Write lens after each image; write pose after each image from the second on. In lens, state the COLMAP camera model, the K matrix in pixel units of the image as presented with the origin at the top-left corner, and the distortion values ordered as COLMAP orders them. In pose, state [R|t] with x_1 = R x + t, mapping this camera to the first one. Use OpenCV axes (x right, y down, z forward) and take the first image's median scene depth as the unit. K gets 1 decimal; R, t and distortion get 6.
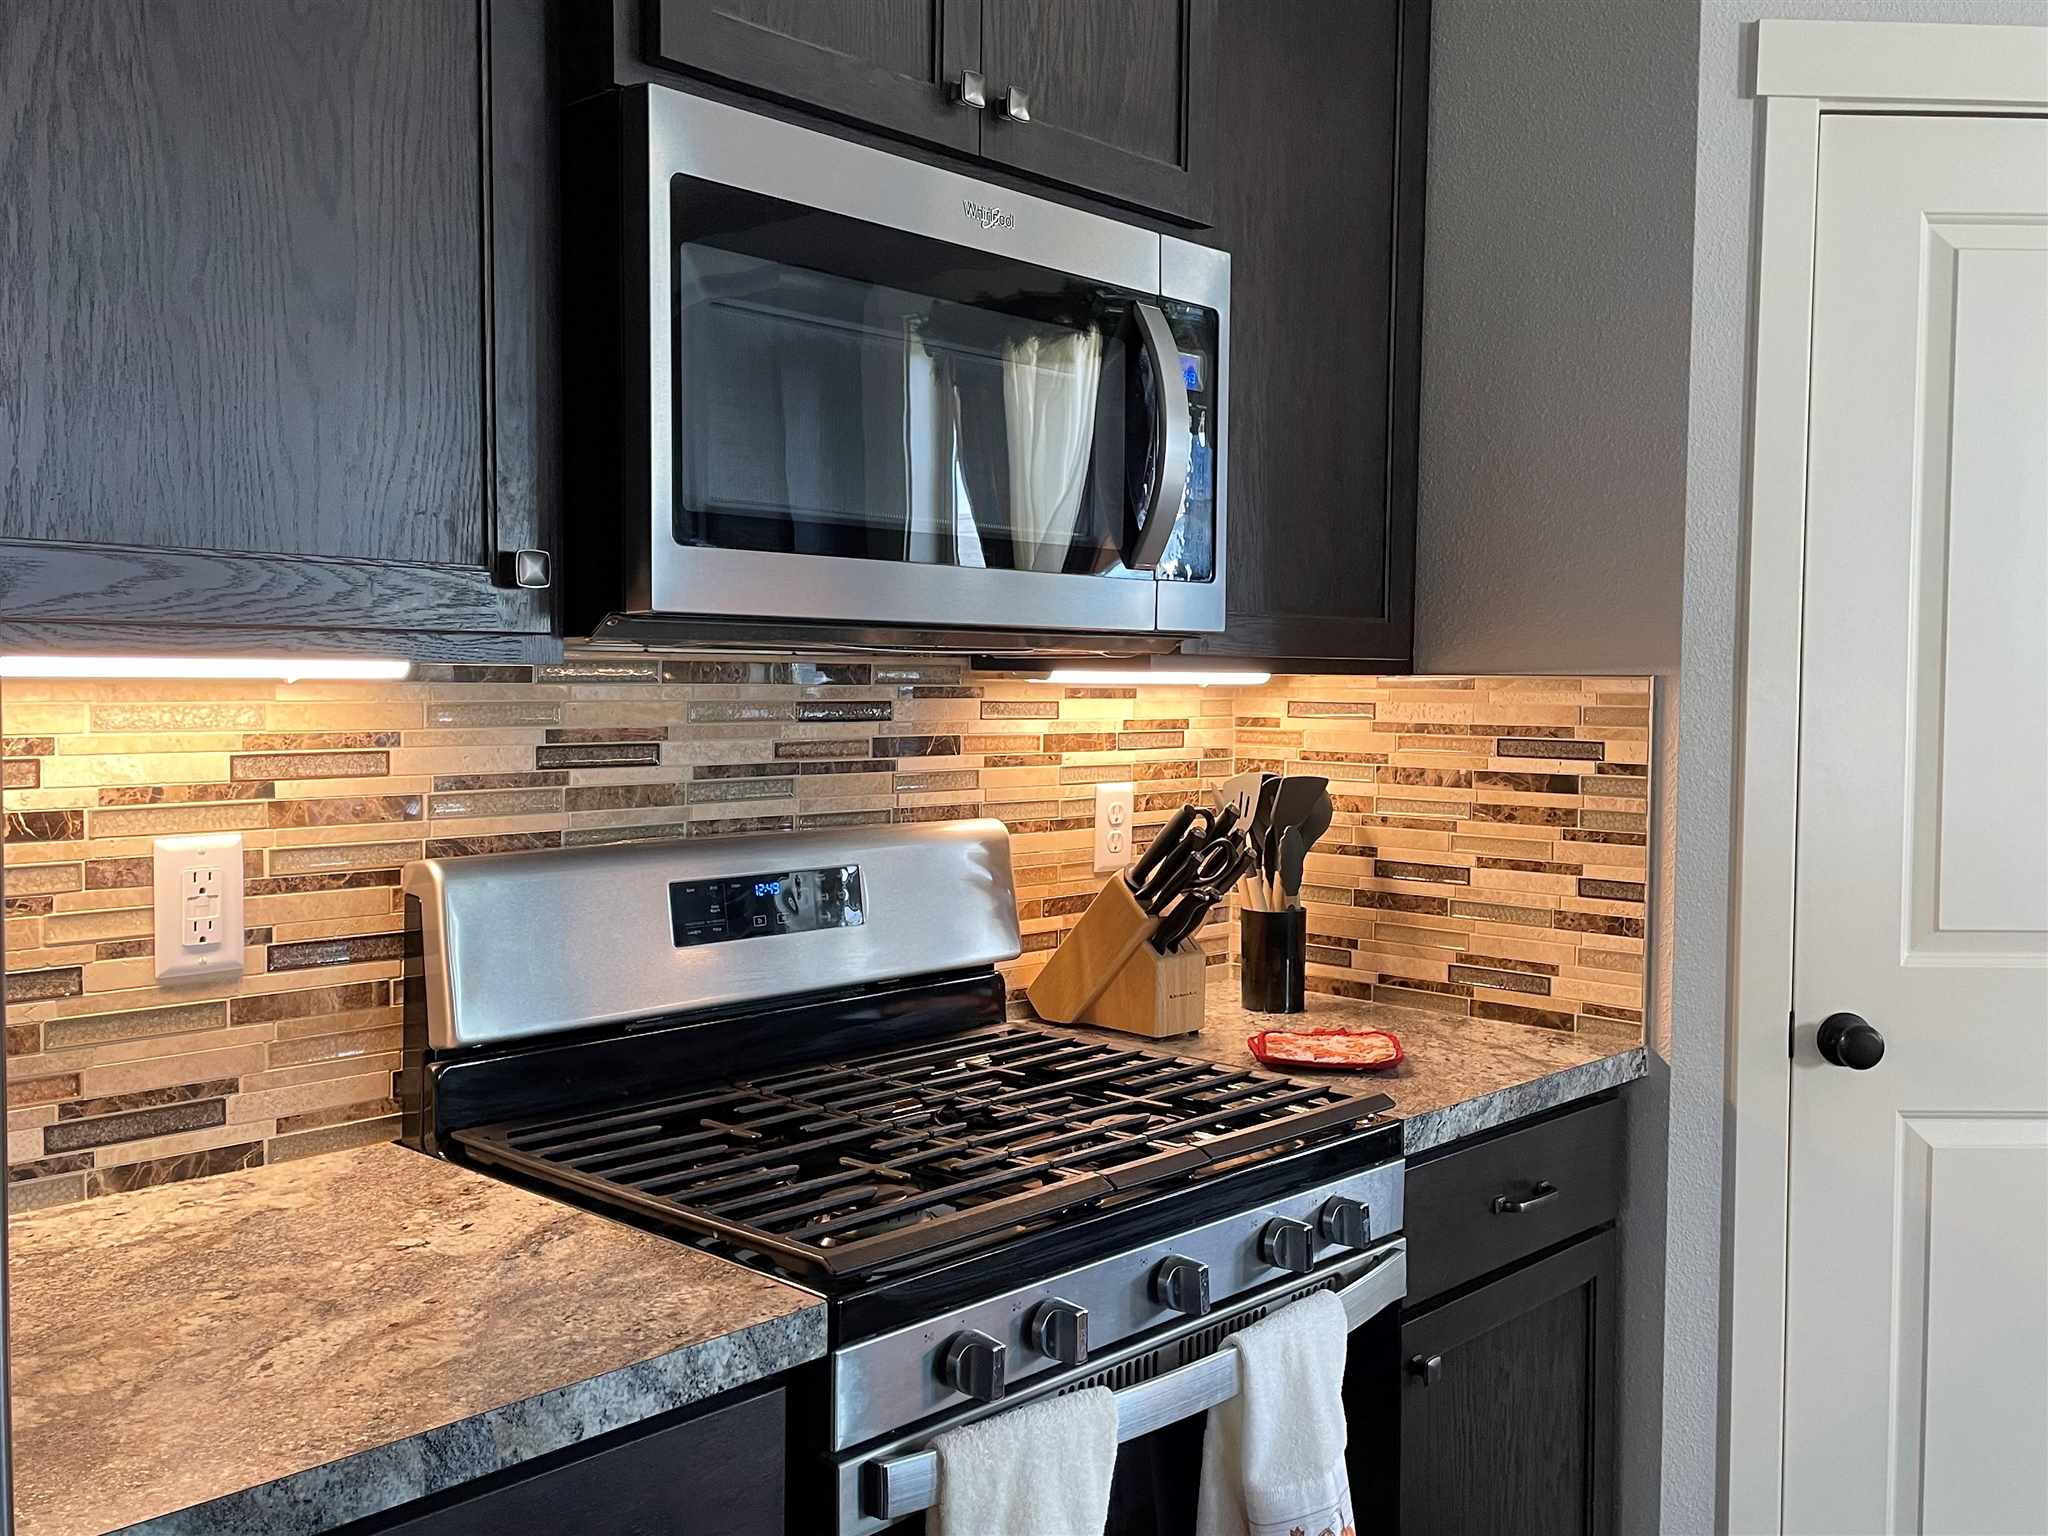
lens RADIAL K [[1828.7, 0, 1020.9], [0, 1828.7, 753.9], [0, 0, 1]] dist [0.072138, -0.071965]
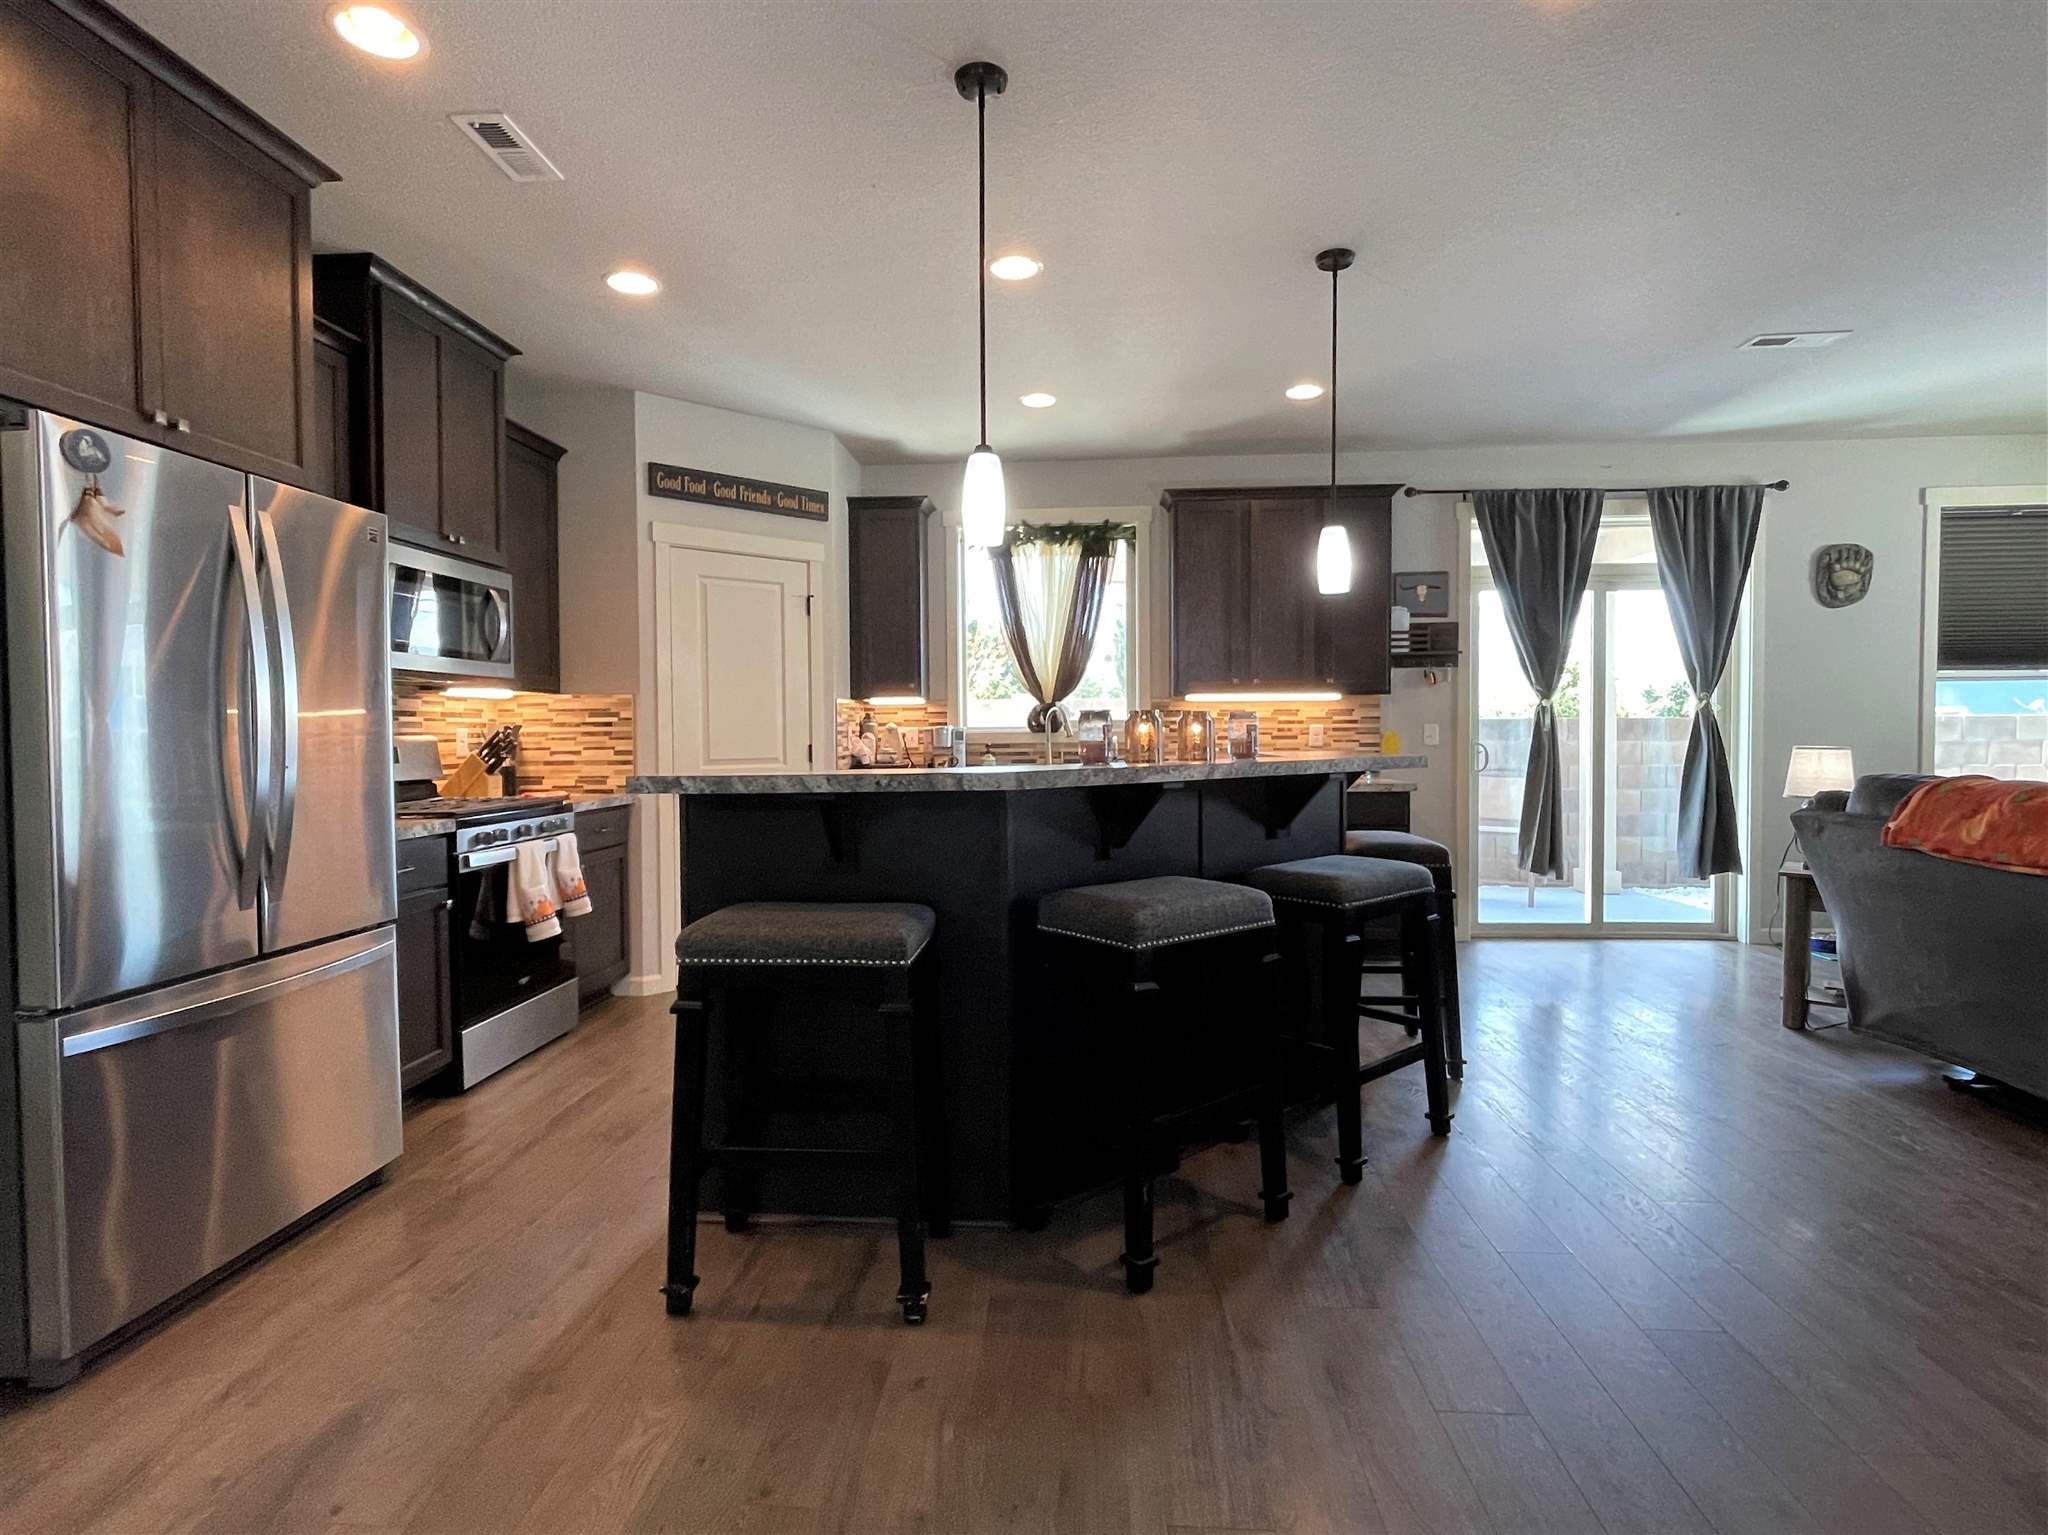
lens RADIAL K [[1044.9, 0, 1023.3], [0, 1044.9, 761.2], [0, 0, 1]] dist [-0.005543, 0.000289]
pose [[0.771994, -0.034256, 0.634706, -0.424040], [0.042224, 0.999105, 0.002566, 0.134420], [-0.634226, 0.024819, 0.772749, -1.223095]]
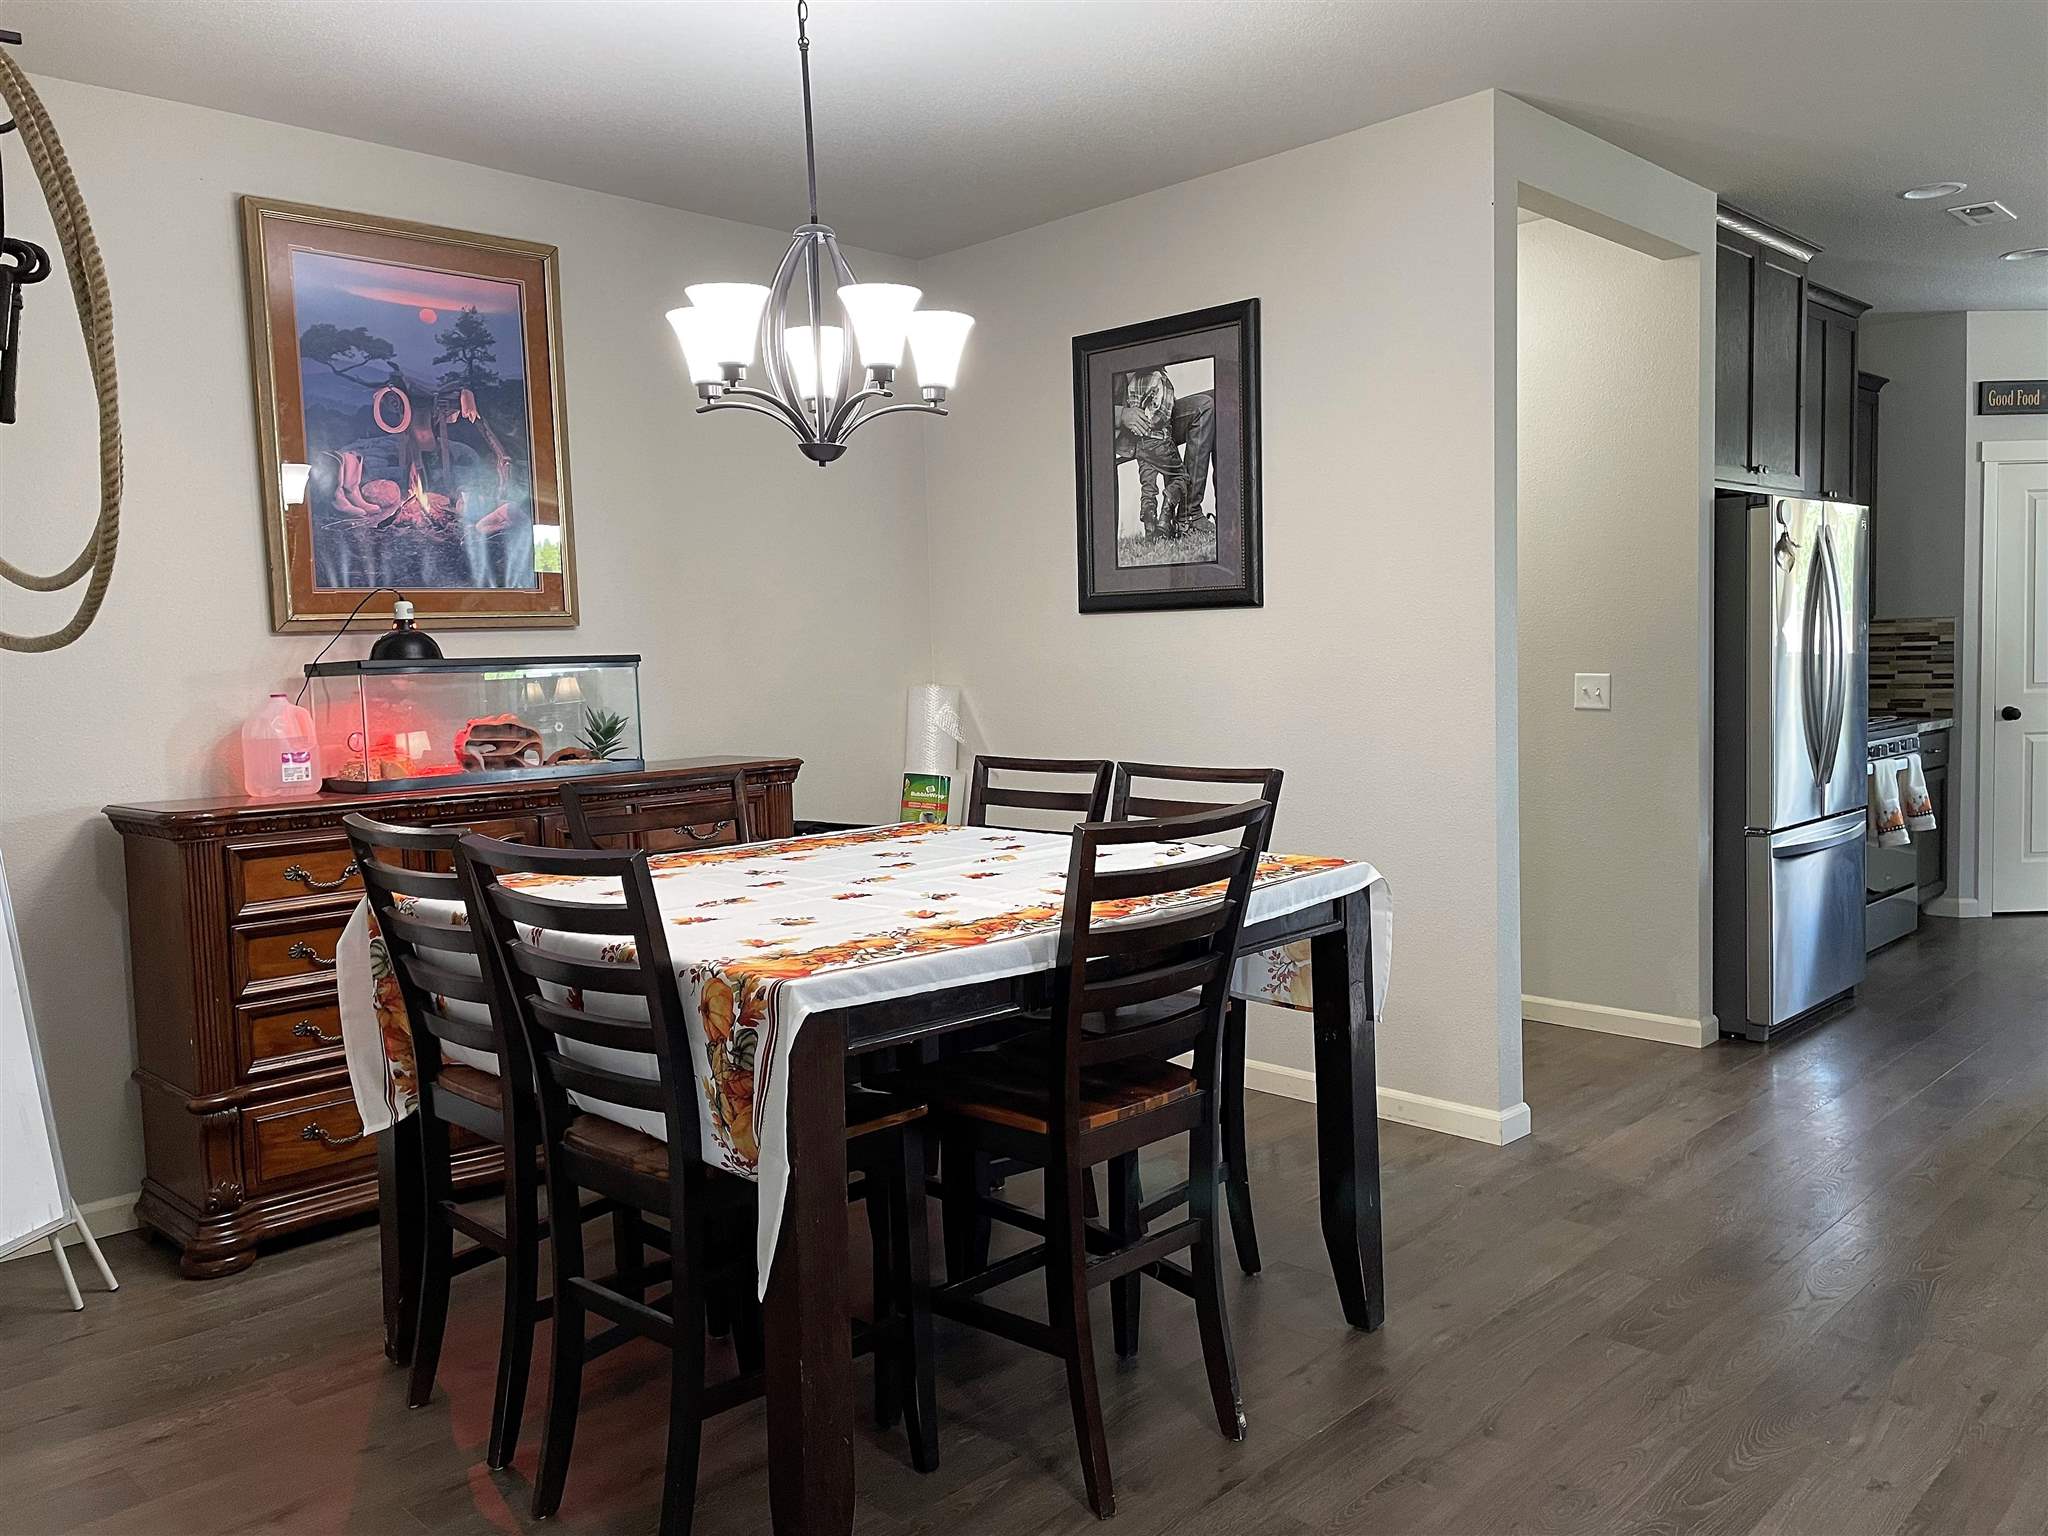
lens RADIAL K [[1562.2, 0, 1032.6], [0, 1562.2, 768.8], [0, 0, 1]] dist [0.081900, -0.097026]
pose [[0.998886, -0.042055, -0.021402, -1.609057], [0.042729, 0.998573, 0.032039, 0.089276], [0.020024, -0.032918, 0.999257, -2.472948]]
